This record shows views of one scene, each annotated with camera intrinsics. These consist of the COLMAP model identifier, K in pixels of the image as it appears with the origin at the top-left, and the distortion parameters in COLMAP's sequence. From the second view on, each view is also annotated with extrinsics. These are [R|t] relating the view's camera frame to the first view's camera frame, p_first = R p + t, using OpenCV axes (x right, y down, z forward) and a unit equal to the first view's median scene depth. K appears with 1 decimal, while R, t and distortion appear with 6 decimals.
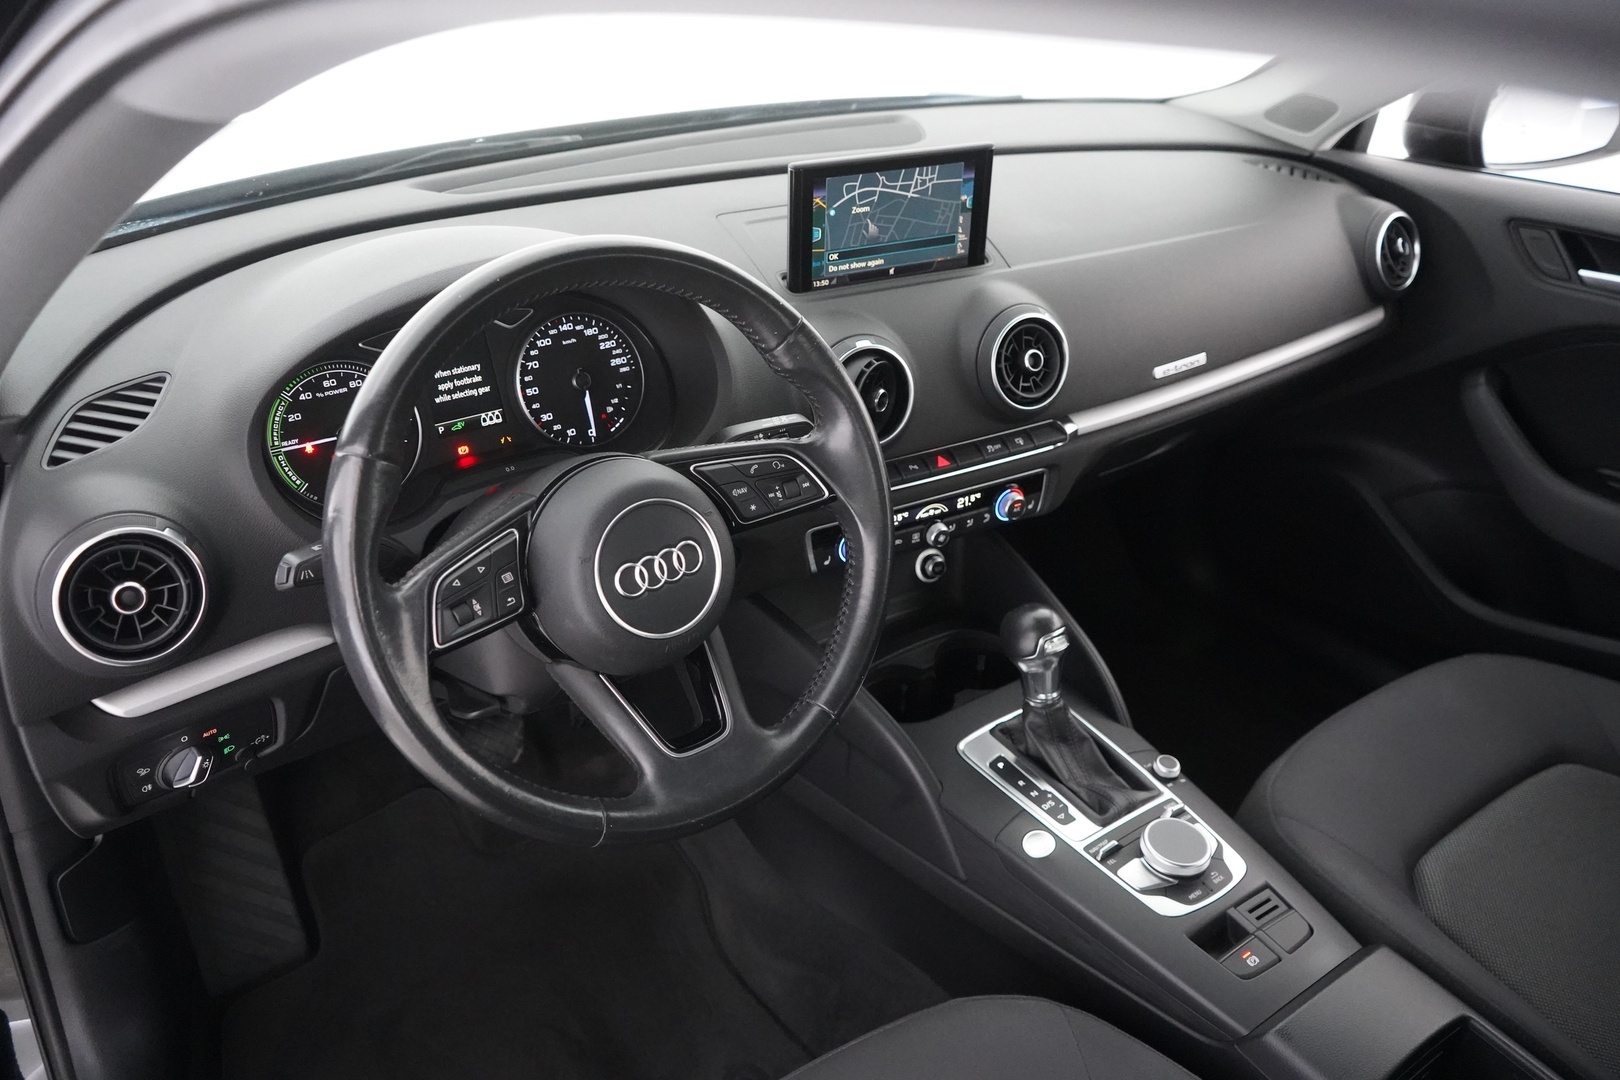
lens RADIAL K [[1312.9, 0, 810.0], [0, 1312.9, 540.0], [0, 0, 1]] dist [-0.026669, 0.053151]
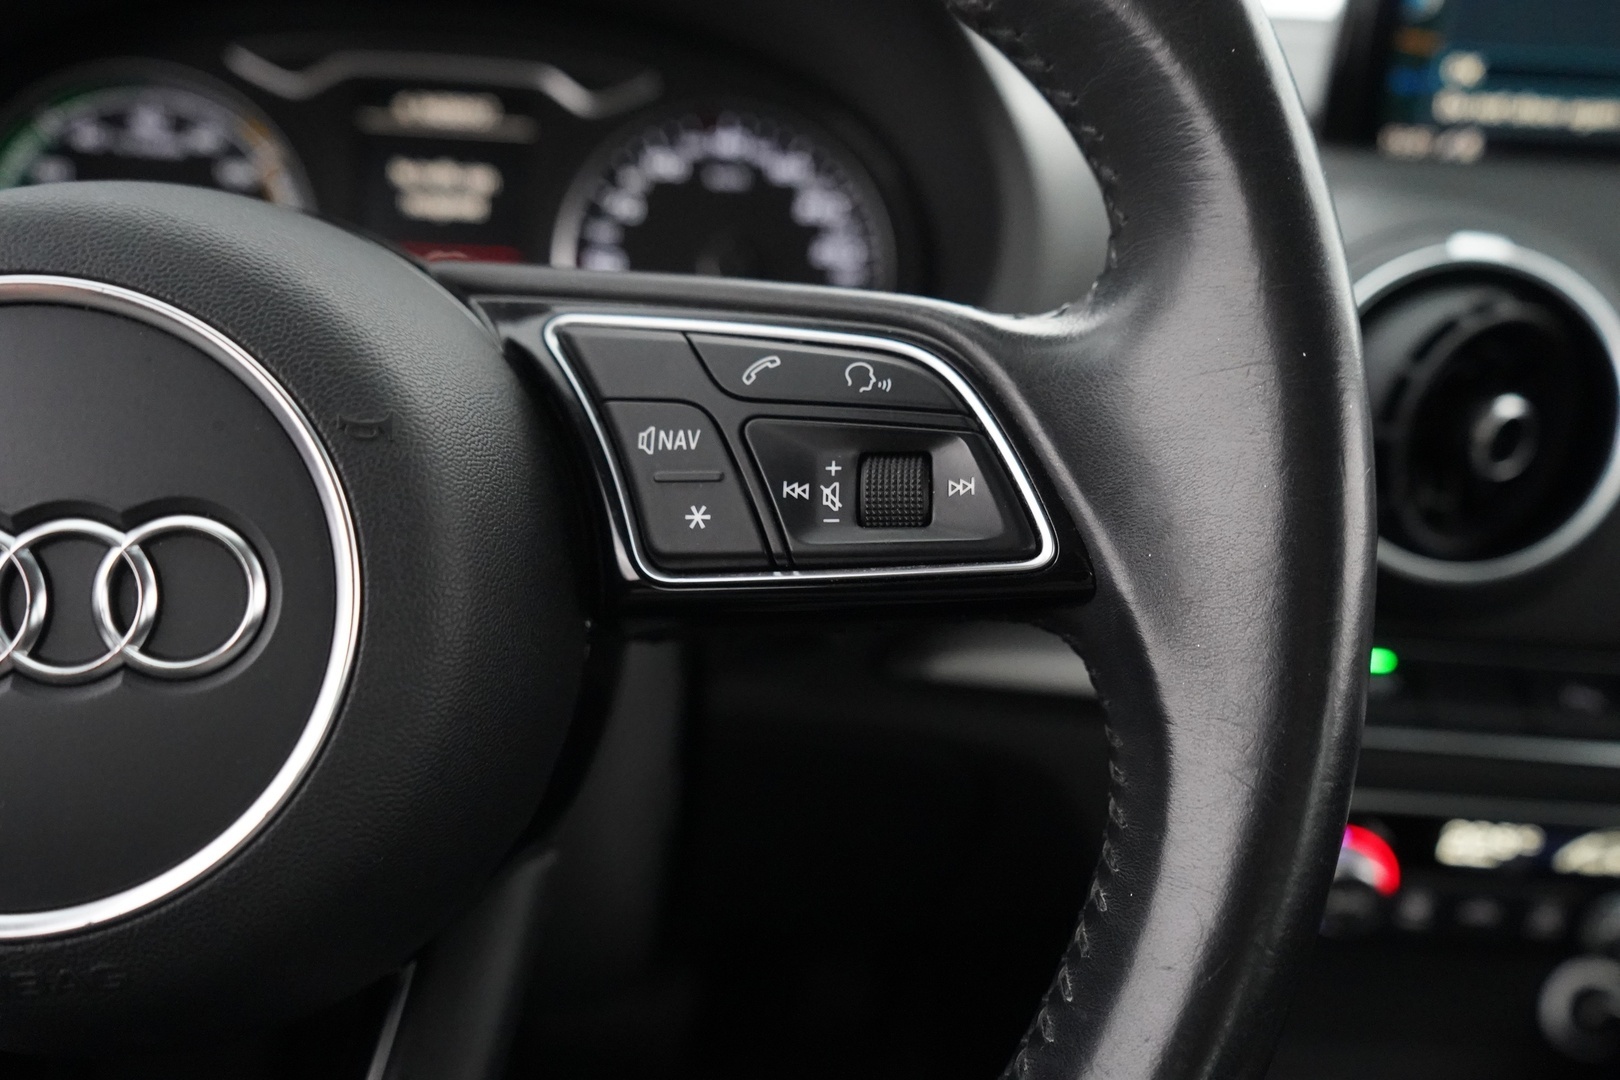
lens RADIAL K [[1312.9, 0, 810.0], [0, 1312.9, 540.0], [0, 0, 1]] dist [-0.026669, 0.053151]
pose [[0.846106, 0.207418, -0.491001, 0.071332], [-0.295733, 0.949067, -0.108692, -0.001258], [0.443448, 0.237170, 0.864352, 0.652640]]
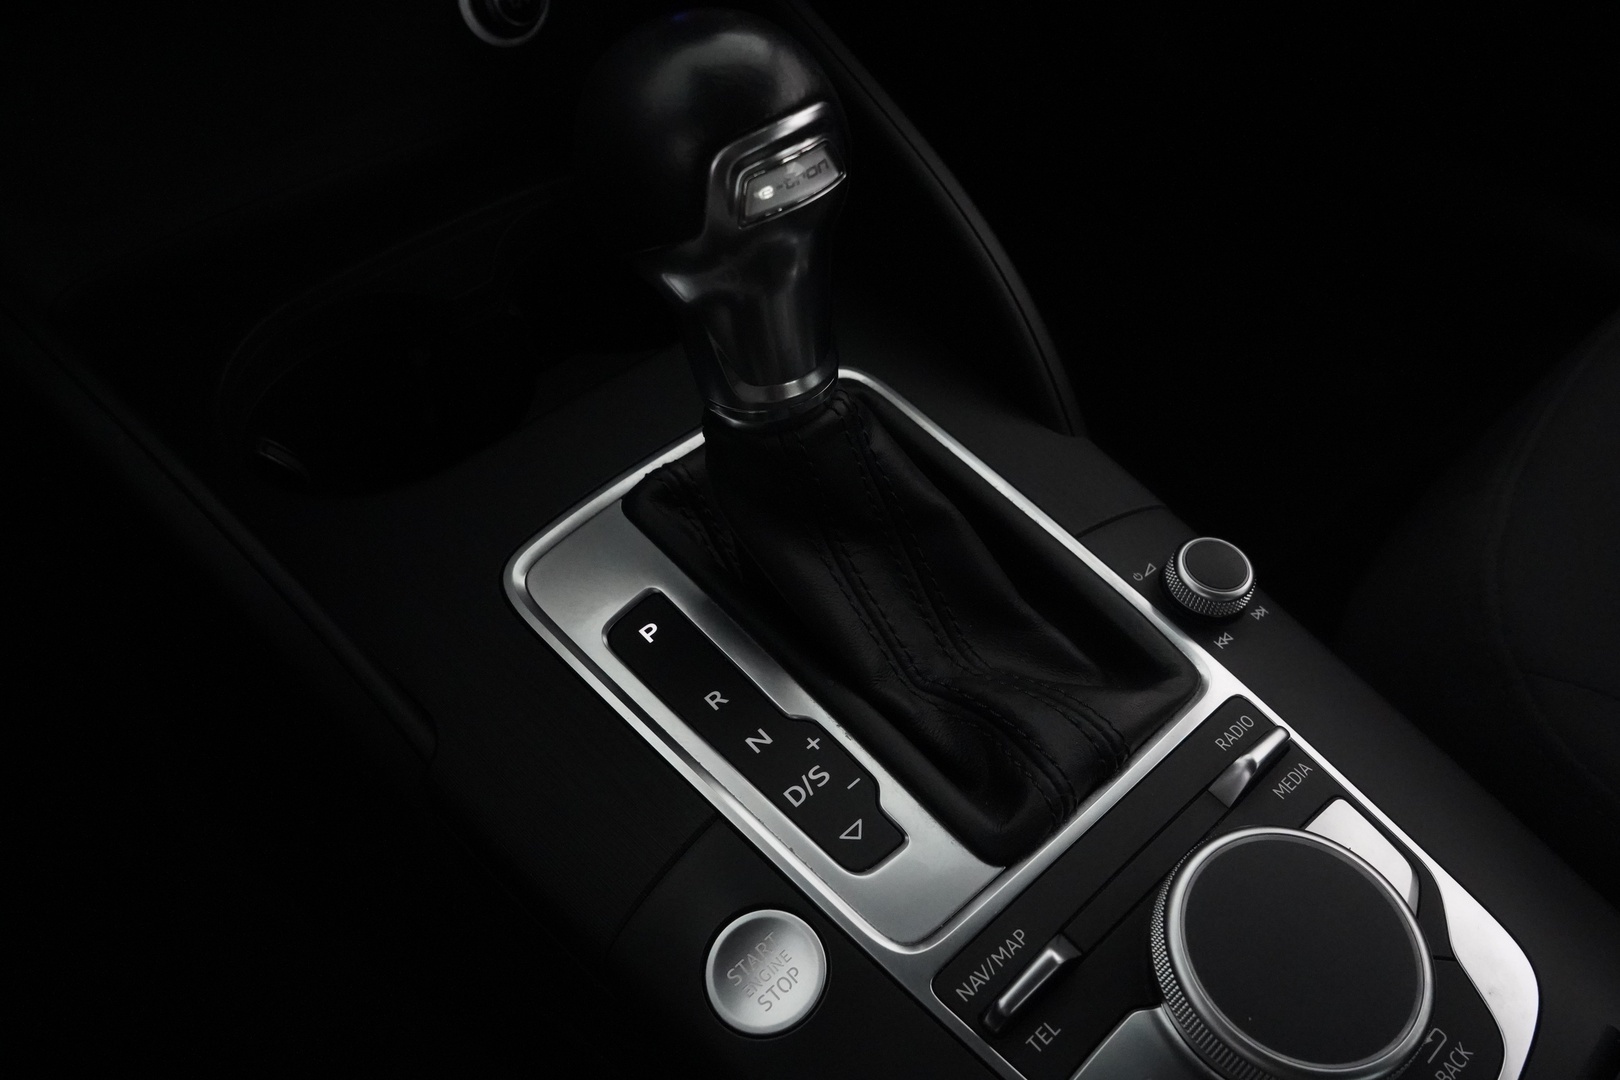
lens RADIAL K [[1312.9, 0, 810.0], [0, 1312.9, 540.0], [0, 0, 1]] dist [-0.026669, 0.053151]
pose [[0.993926, -0.092140, 0.060173, 0.171409], [0.068487, 0.945895, 0.317163, 0.066797], [-0.086140, -0.311115, 0.946460, 0.758996]]
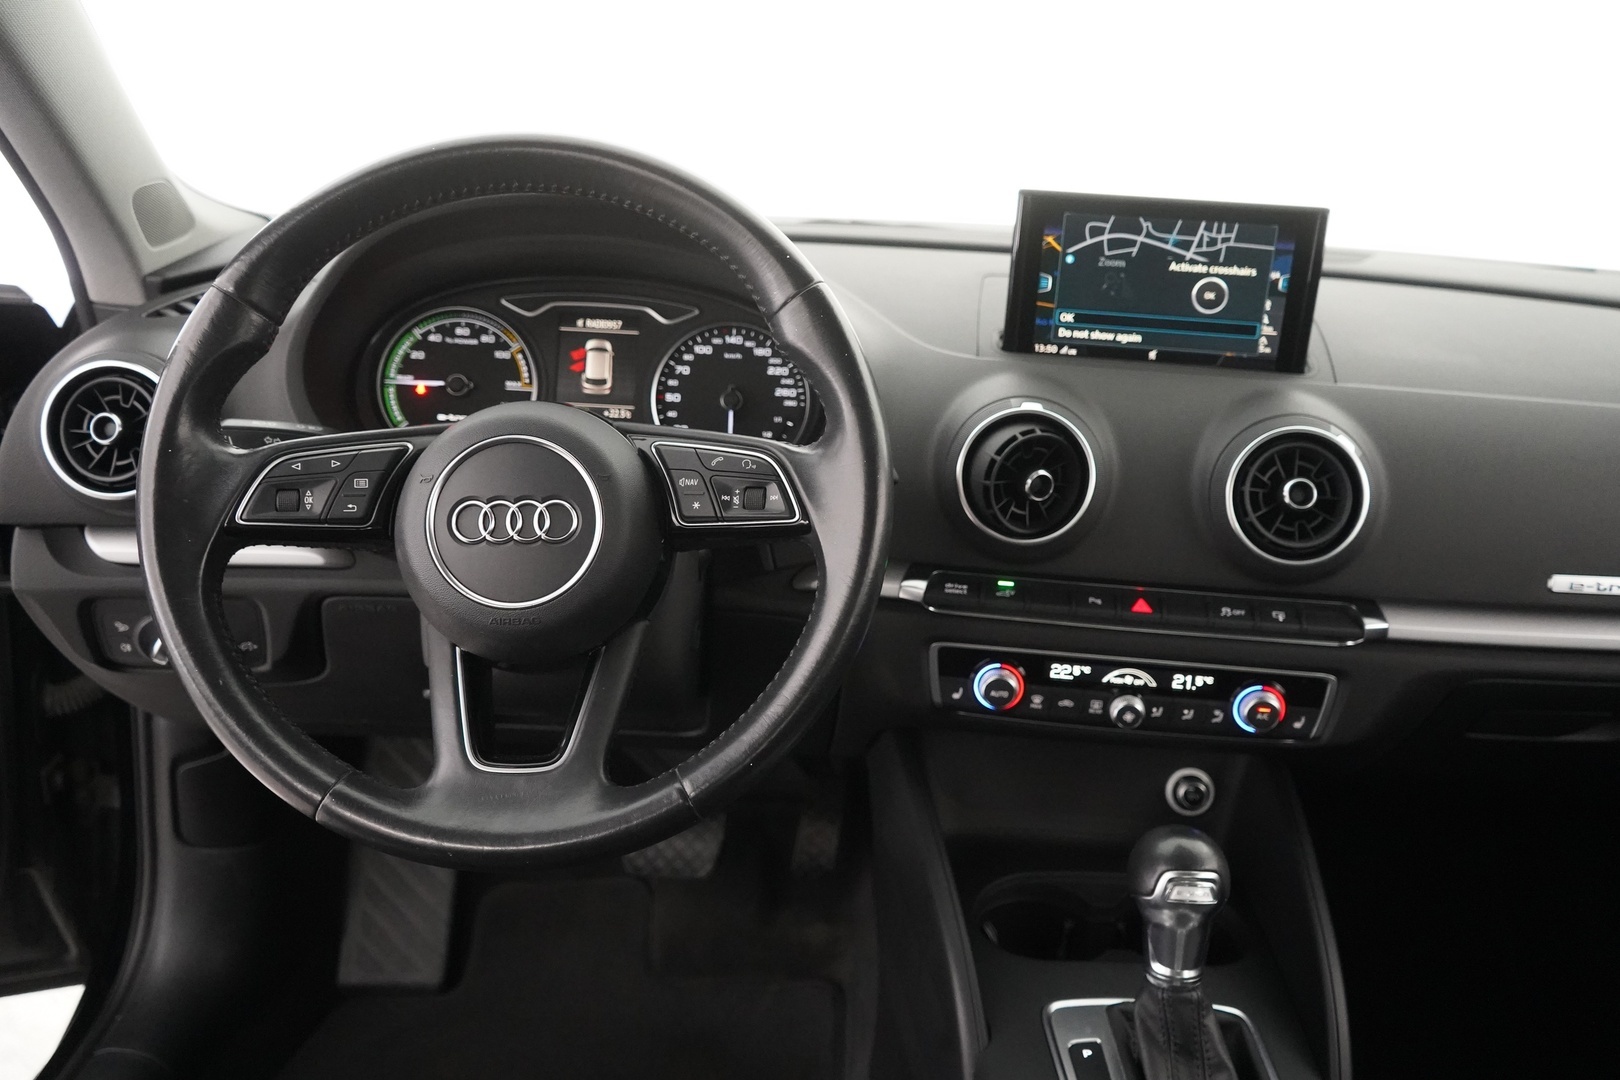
lens RADIAL K [[1312.9, 0, 810.0], [0, 1312.9, 540.0], [0, 0, 1]] dist [-0.026669, 0.053151]
pose [[0.815937, 0.204923, -0.540604, 0.350142], [-0.317880, 0.940062, -0.123436, 0.055408], [0.482907, 0.272563, 0.832172, 0.317602]]
